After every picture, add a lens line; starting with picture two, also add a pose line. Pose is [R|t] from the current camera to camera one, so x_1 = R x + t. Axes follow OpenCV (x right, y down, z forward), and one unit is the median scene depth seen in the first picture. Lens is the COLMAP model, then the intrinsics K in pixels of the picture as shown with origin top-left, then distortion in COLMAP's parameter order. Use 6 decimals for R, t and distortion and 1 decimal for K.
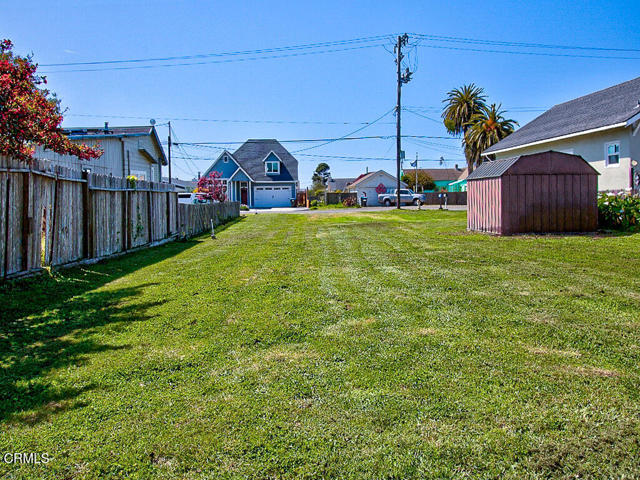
lens RADIAL K [[449.3, 0, 319.0], [0, 449.3, 239.1], [0, 0, 1]] dist [0.005857, -0.006187]
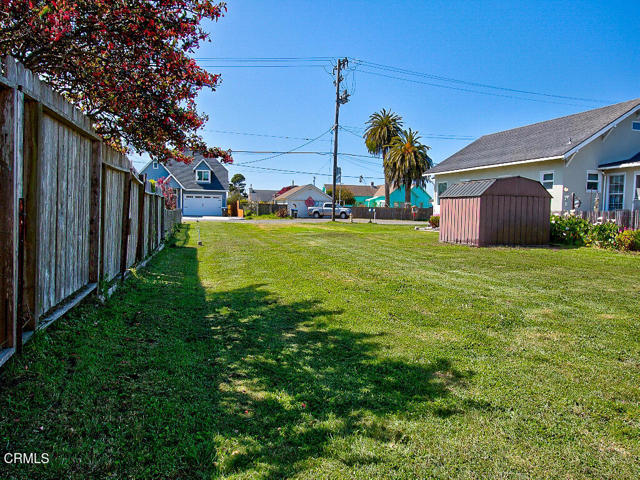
lens RADIAL K [[449.3, 0, 259.7], [0, 449.3, 257.6], [0, 0, 1]] dist [0.005857, -0.006187]
pose [[0.977164, 0.014600, 0.211982, -0.209533], [-0.017814, 0.999753, 0.013260, 0.007950], [-0.211736, -0.016733, 0.977184, -0.010782]]
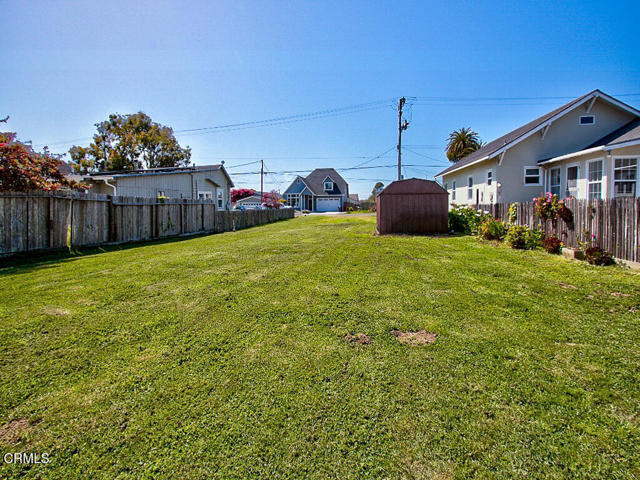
lens RADIAL K [[291.8, 0, 329.5], [0, 291.8, 226.7], [0, 0, 1]] dist [-0.018929, -0.000138]
pose [[0.975969, 0.021833, -0.216815, 0.155377], [-0.025111, 0.999608, -0.012378, -0.006849], [0.216459, 0.017525, 0.976134, 0.007820]]
